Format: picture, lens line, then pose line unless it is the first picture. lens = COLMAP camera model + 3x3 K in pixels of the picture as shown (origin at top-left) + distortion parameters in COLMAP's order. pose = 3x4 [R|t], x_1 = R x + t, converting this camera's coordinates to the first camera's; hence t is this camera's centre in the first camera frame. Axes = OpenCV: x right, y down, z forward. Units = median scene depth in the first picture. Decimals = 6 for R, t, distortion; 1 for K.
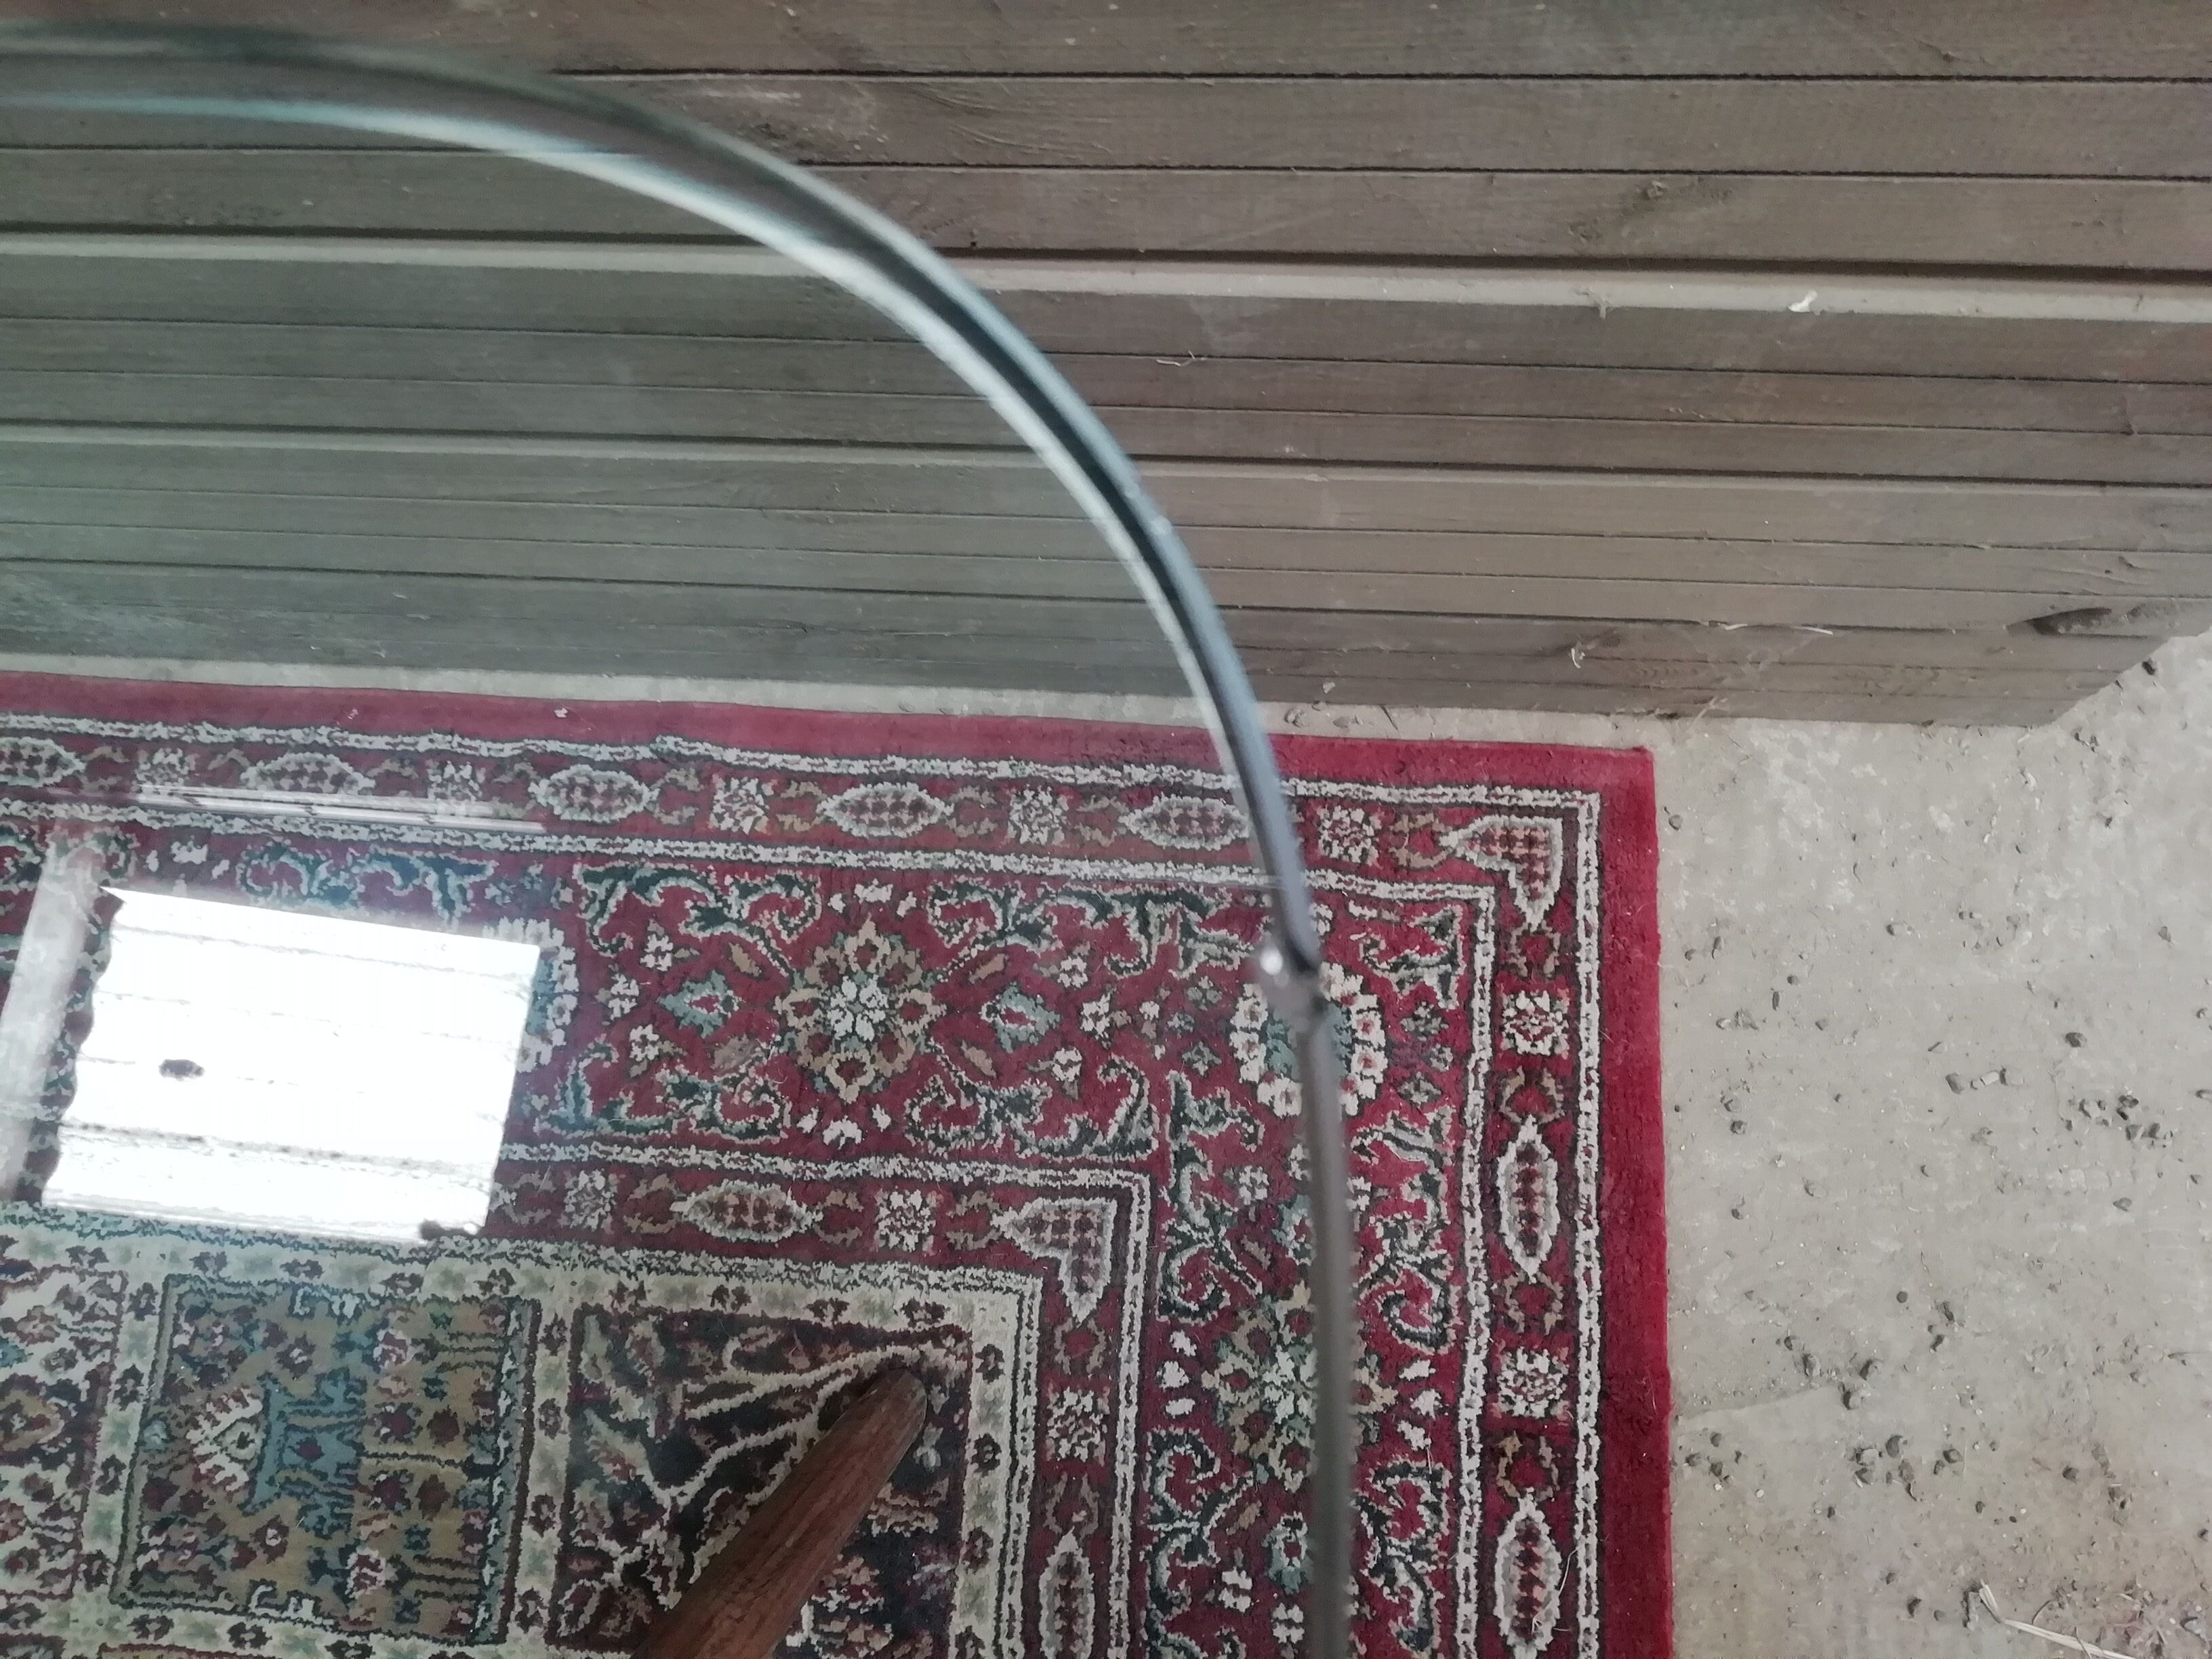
lens RADIAL K [[1694.6, 0, 1106.0], [0, 1694.6, 829.5], [0, 0, 1]] dist [0.044532, -0.108145]
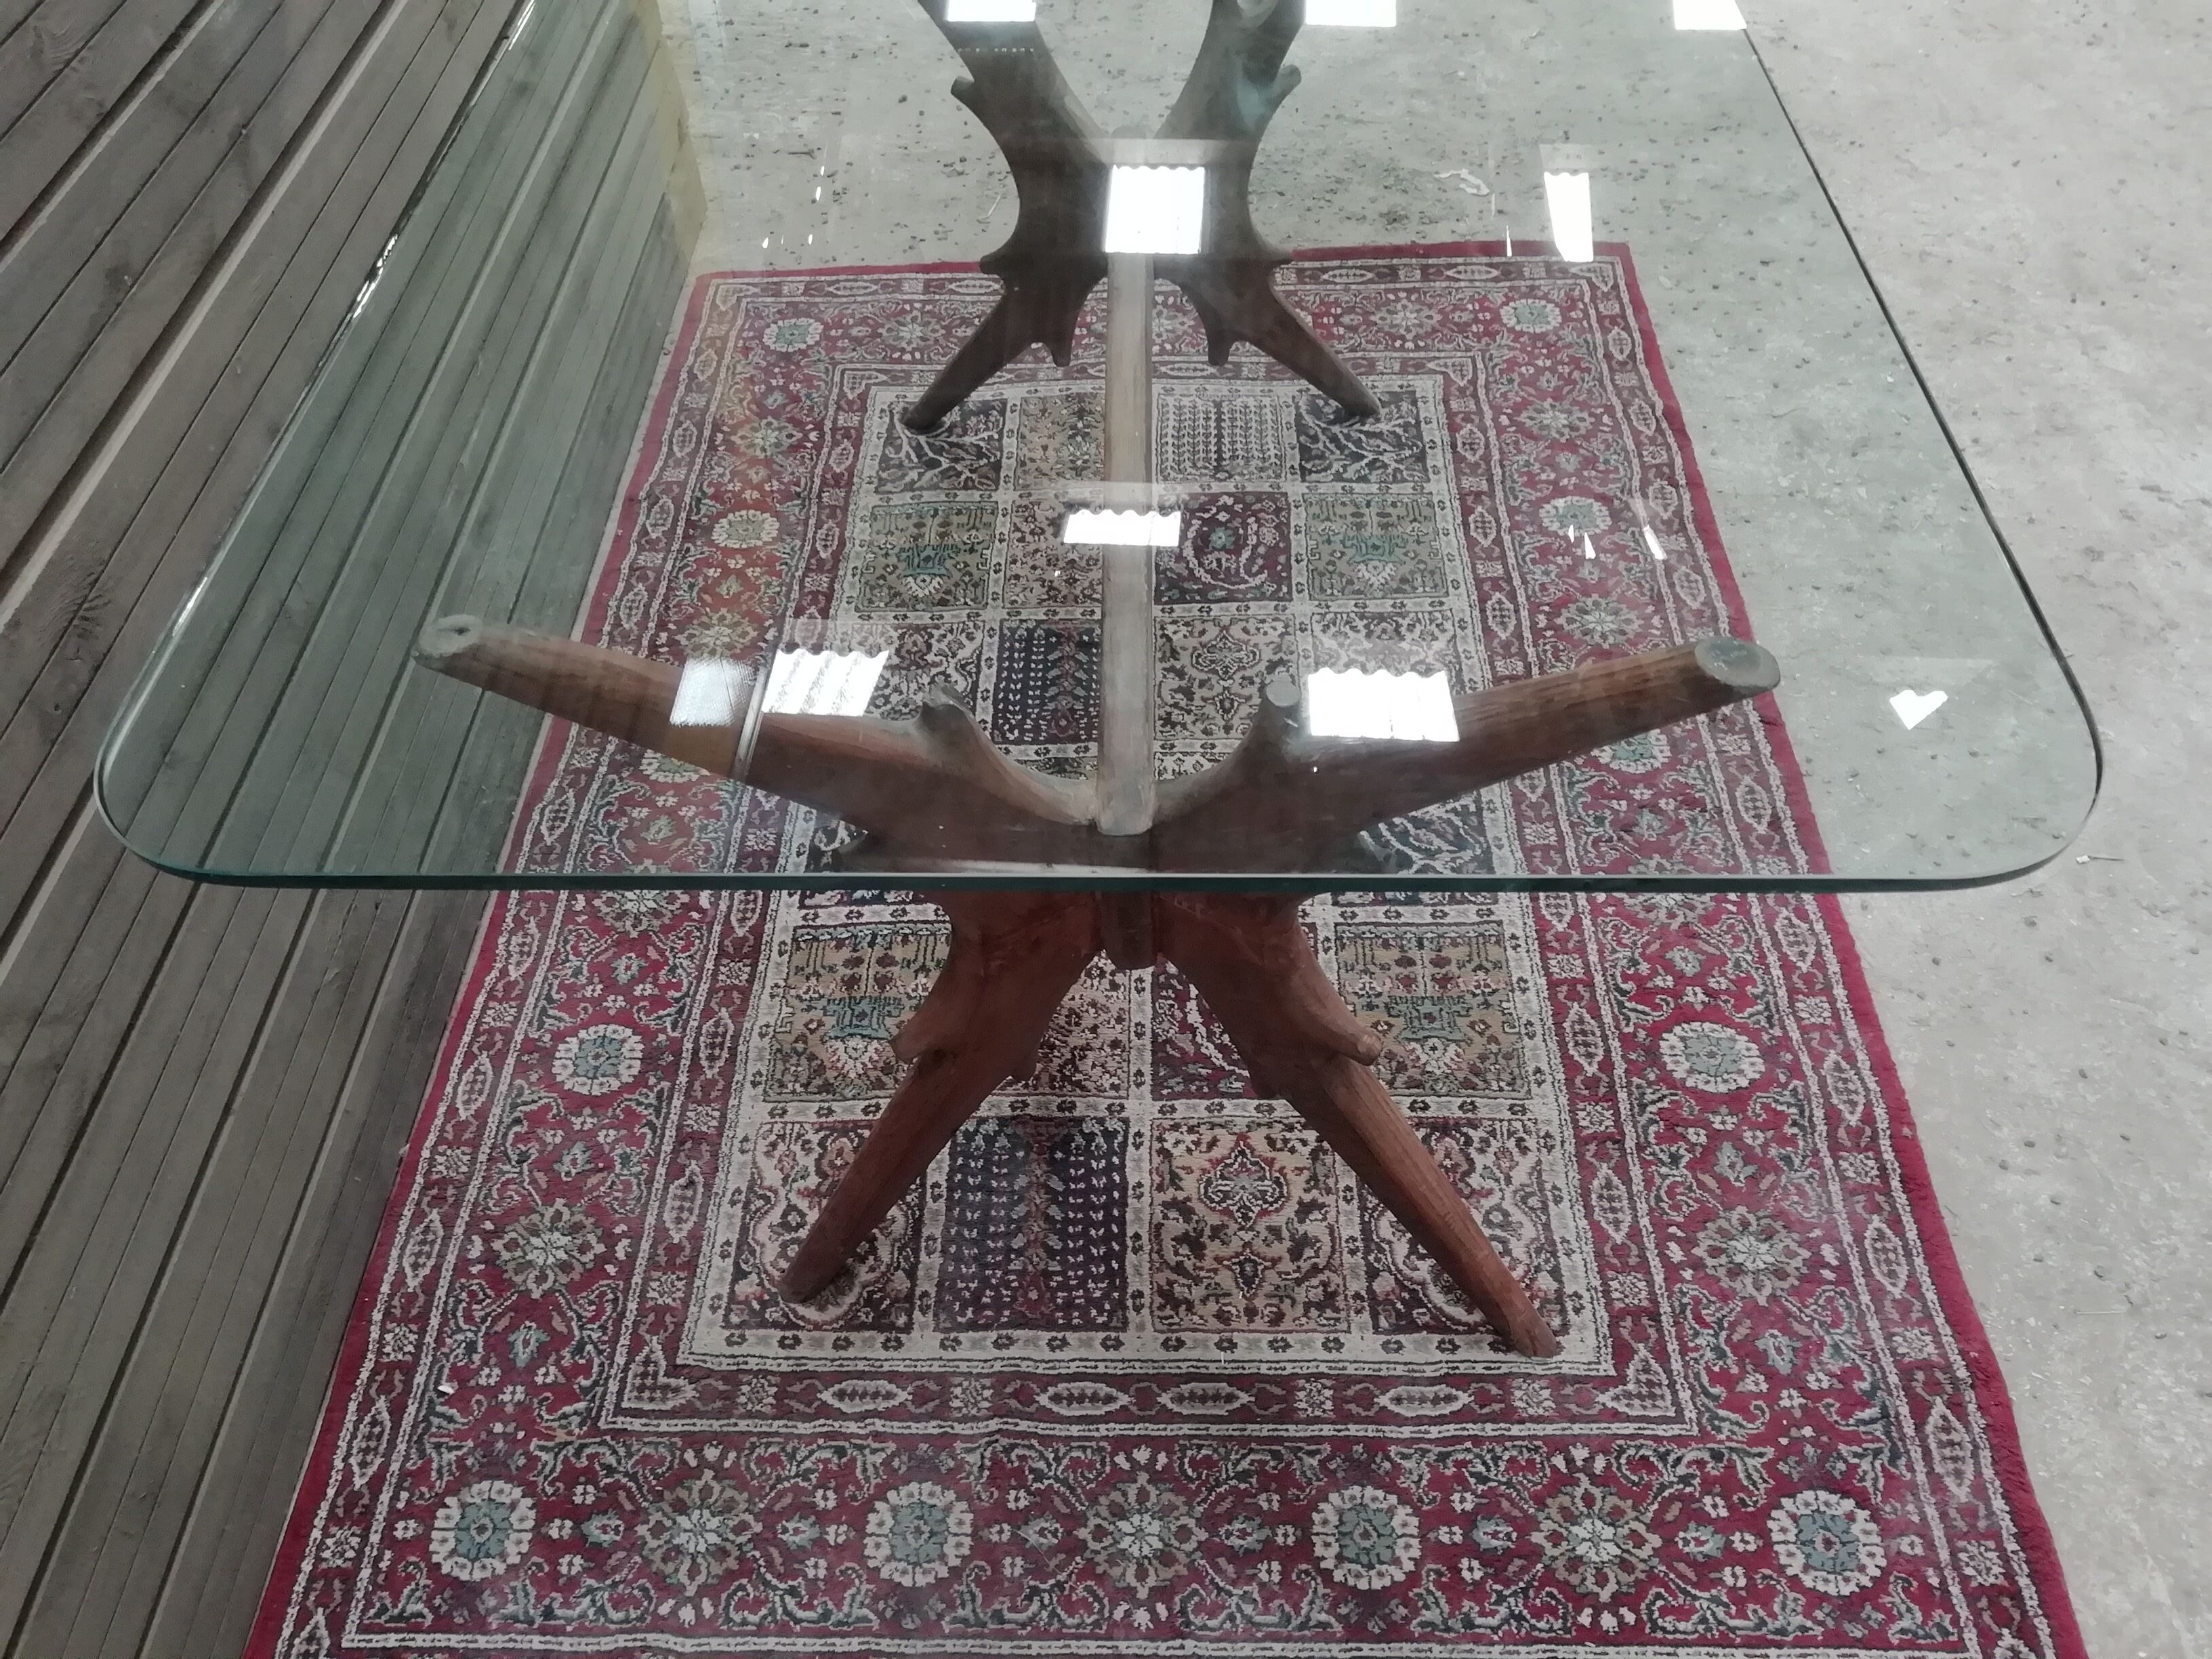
lens RADIAL K [[1671.4, 0, 1106.0], [0, 1671.4, 829.5], [0, 0, 1]] dist [-0.003470, -0.013177]
pose [[-0.041842, -0.721729, 0.690910, -2.356046], [0.973997, 0.124644, 0.189191, 0.205022], [-0.222663, 0.680860, 0.697747, -0.457580]]
